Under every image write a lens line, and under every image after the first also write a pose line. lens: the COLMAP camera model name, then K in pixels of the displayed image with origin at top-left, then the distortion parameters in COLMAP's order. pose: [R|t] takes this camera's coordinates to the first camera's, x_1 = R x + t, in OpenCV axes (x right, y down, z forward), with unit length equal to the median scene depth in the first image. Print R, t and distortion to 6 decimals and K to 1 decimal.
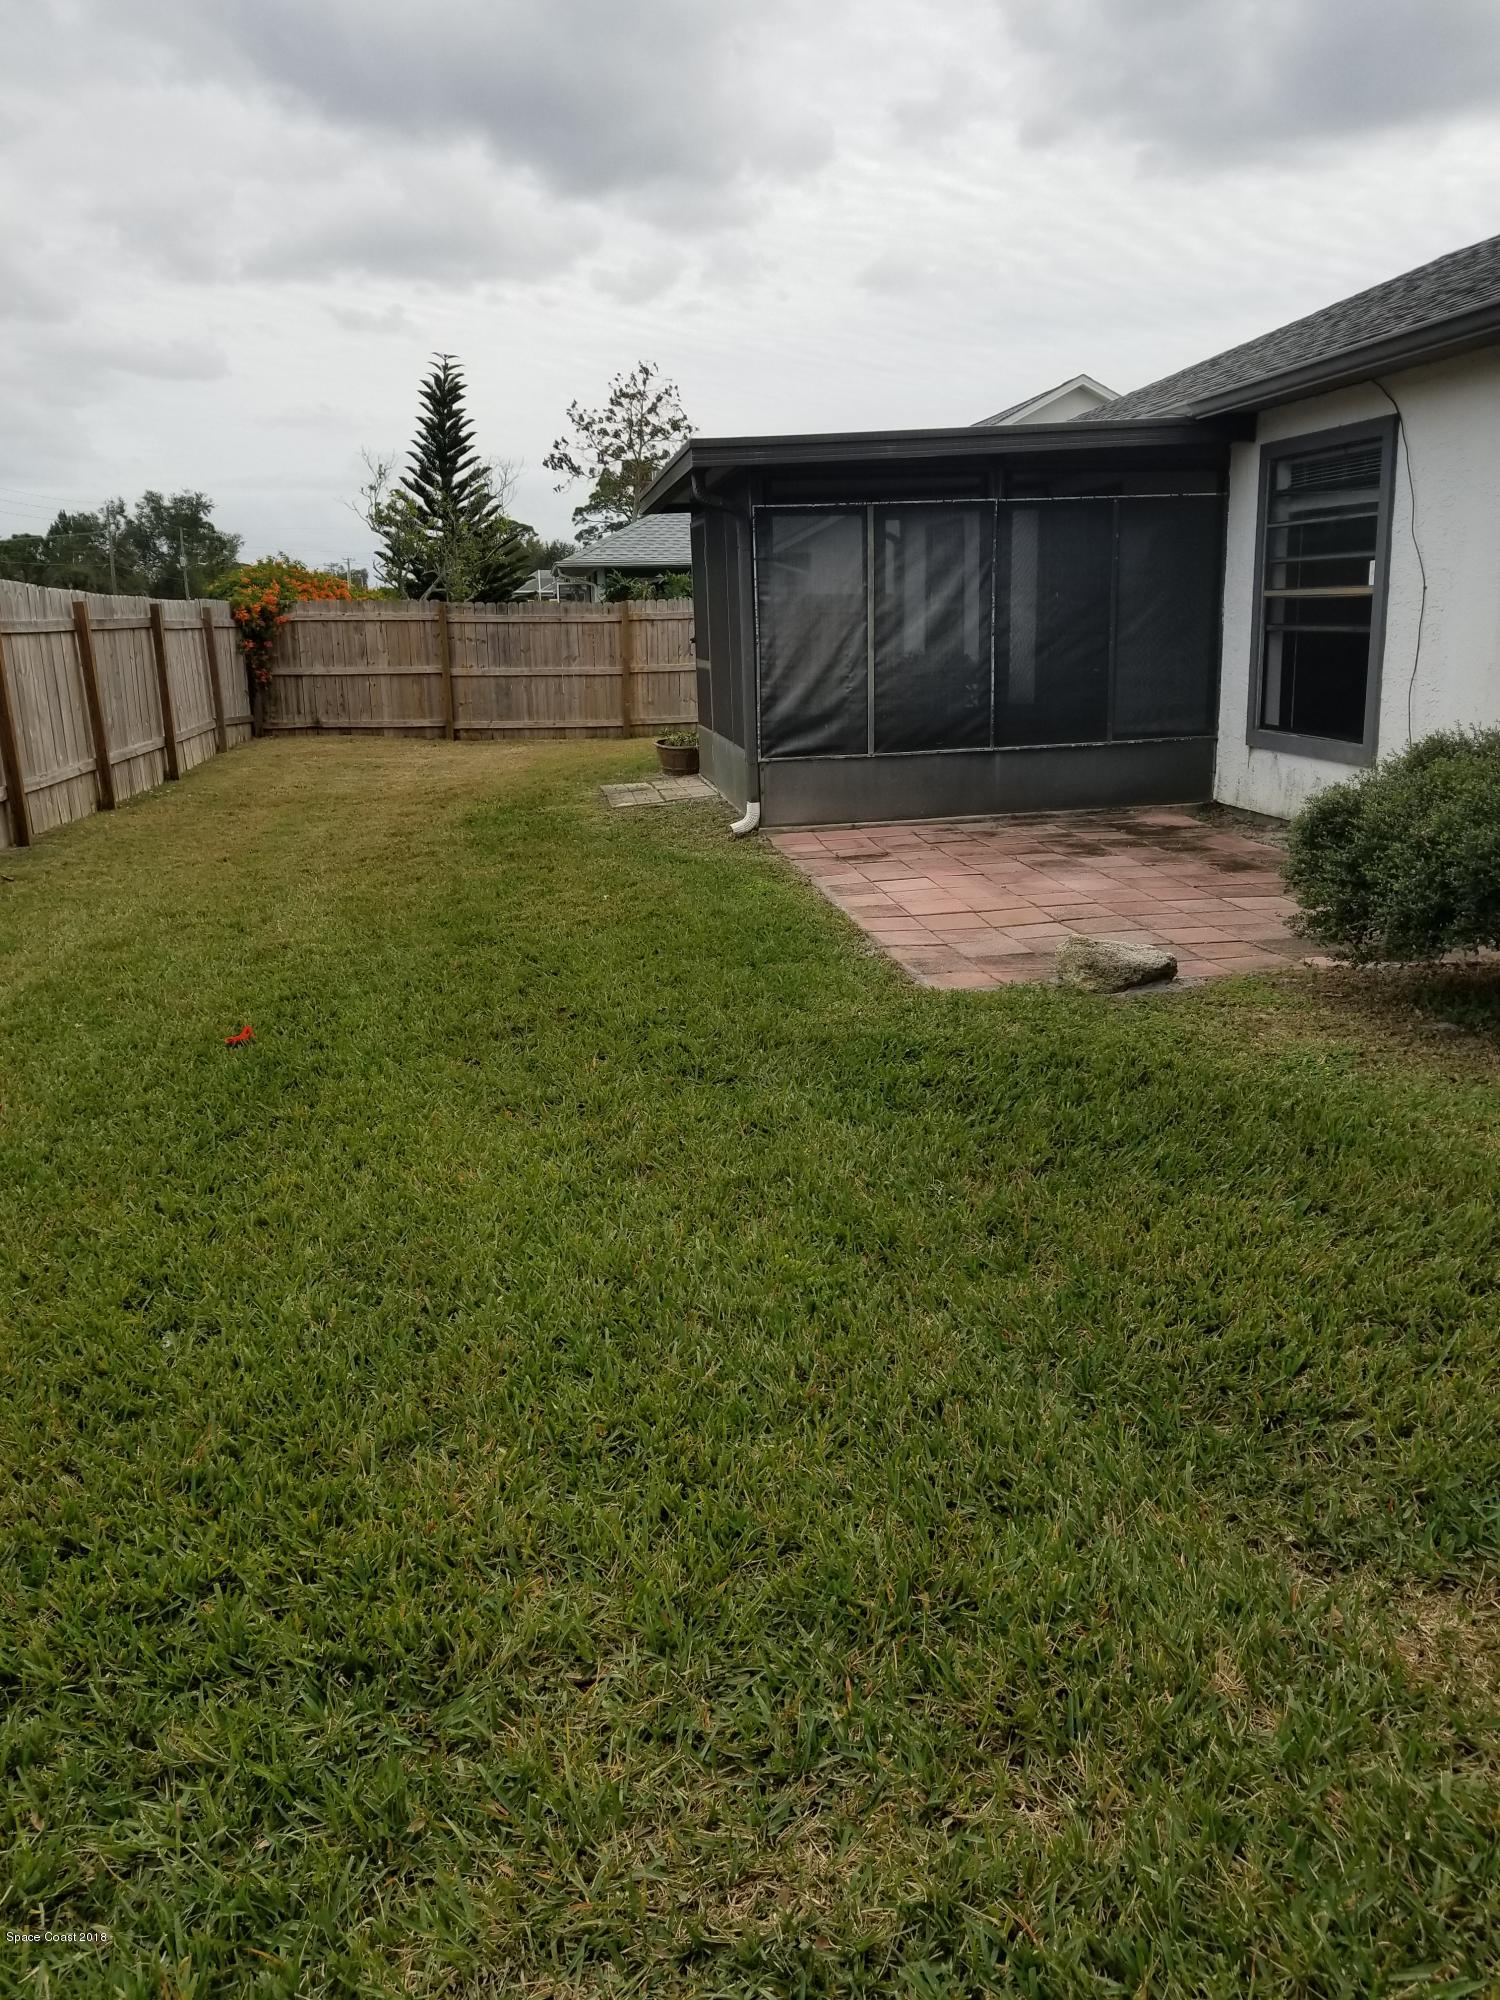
lens RADIAL K [[1549.6, 0, 740.3], [0, 1549.6, 988.6], [0, 0, 1]] dist [-0.002296, 0.005298]
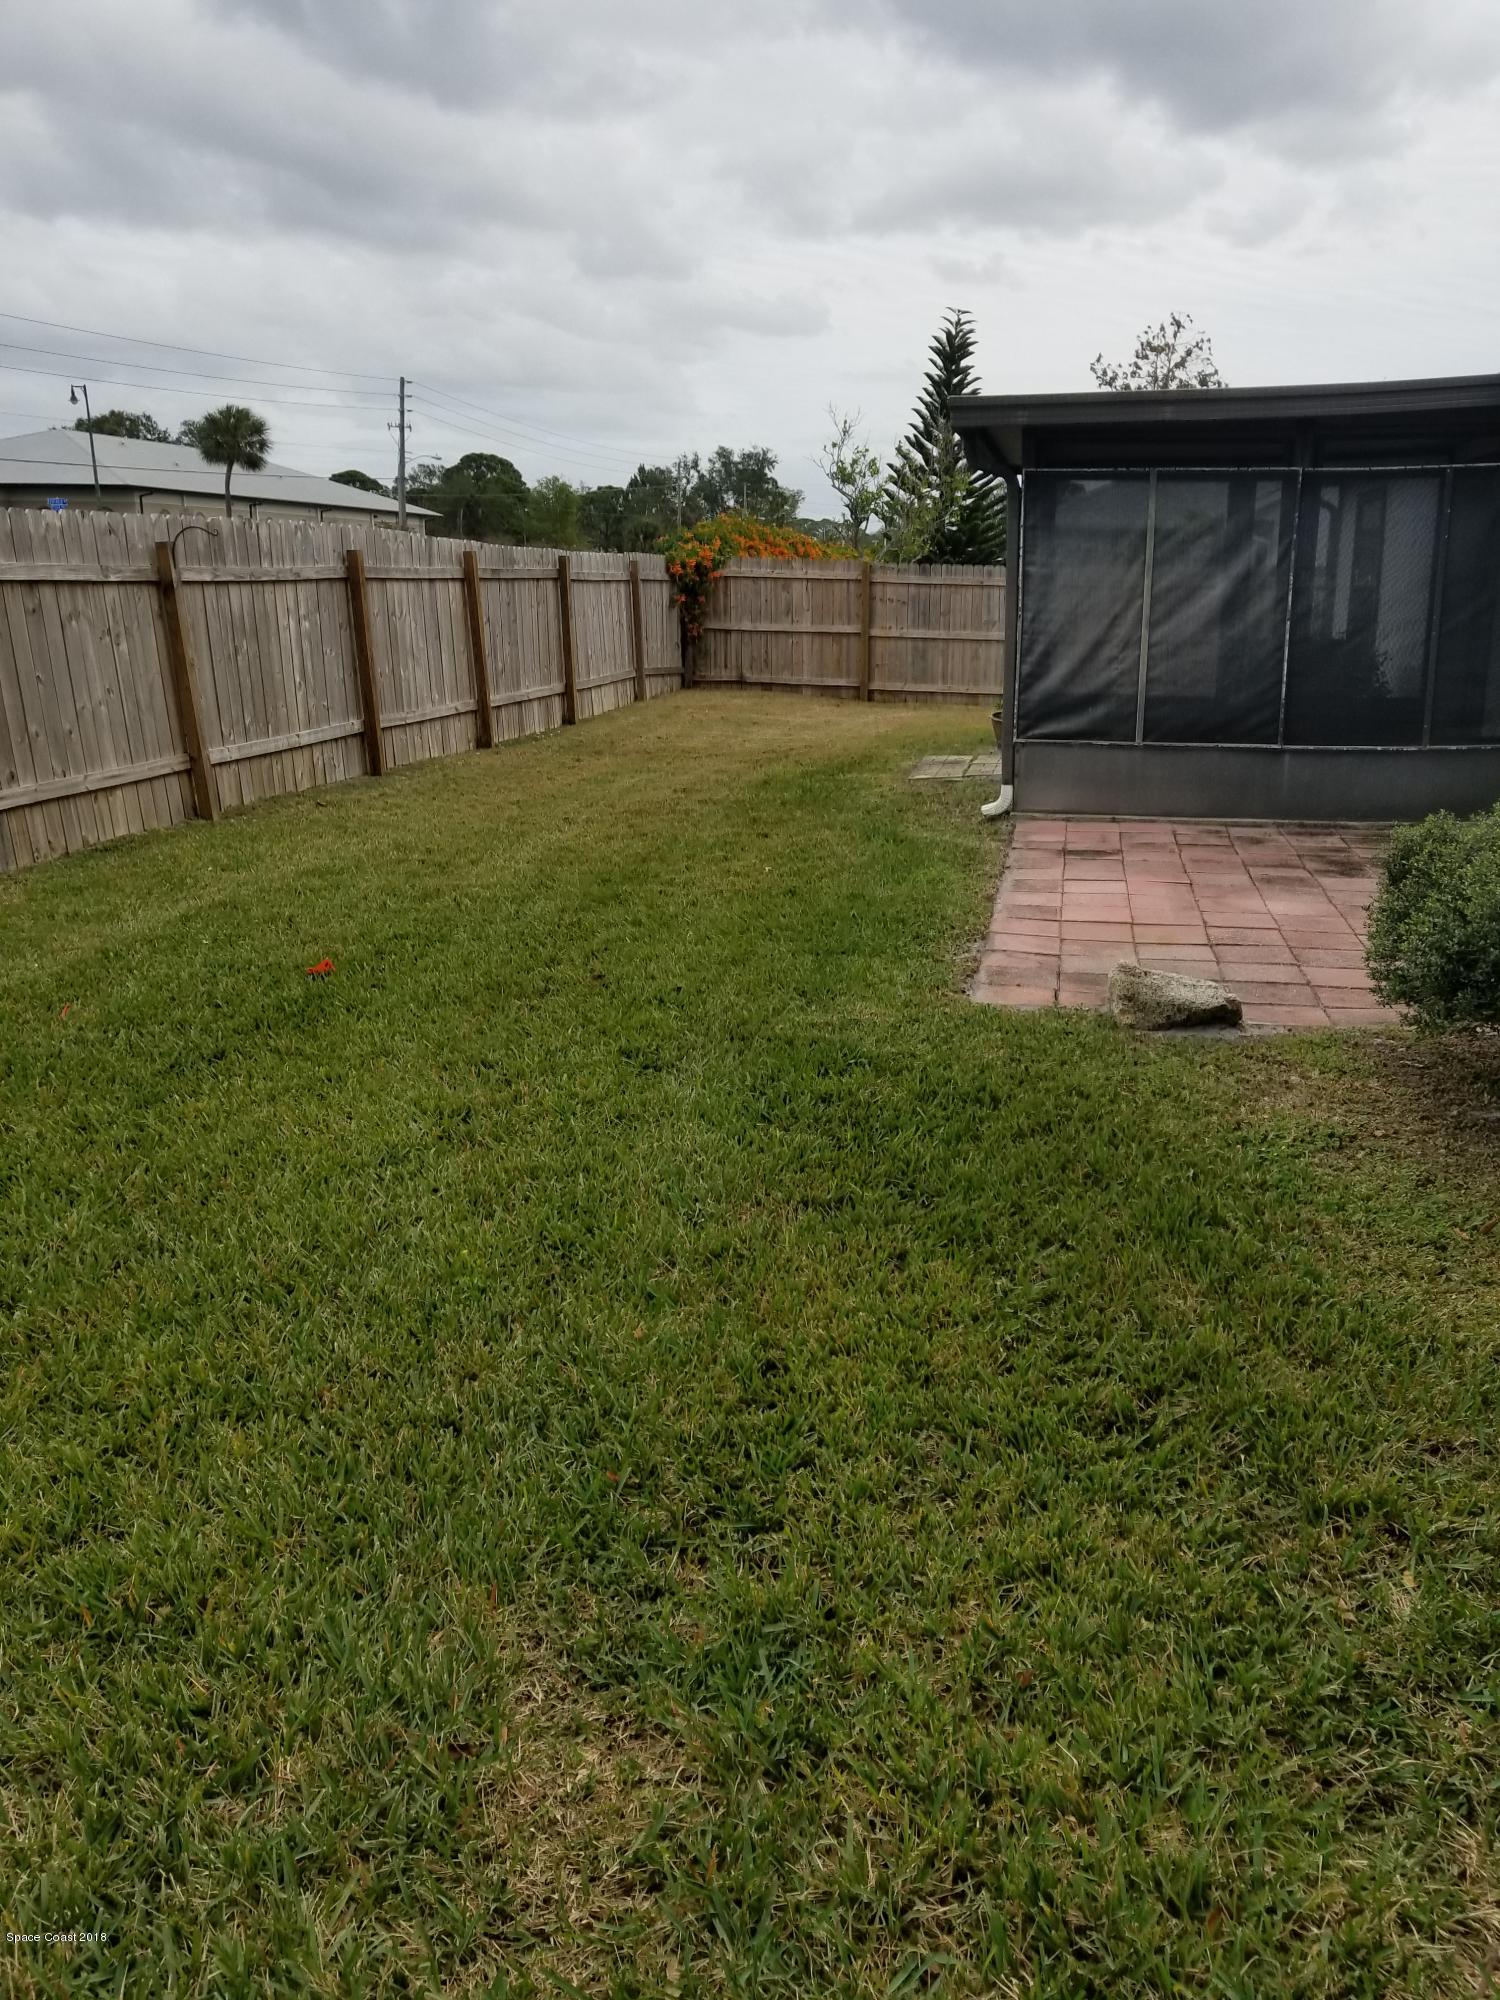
lens RADIAL K [[1549.6, 0, 753.1], [0, 1549.6, 1014.8], [0, 0, 1]] dist [-0.002296, 0.005298]
pose [[0.940572, 0.122427, -0.316759, 0.096877], [-0.109721, 0.992285, 0.057715, -0.010186], [0.321381, -0.019530, 0.946749, 0.026388]]
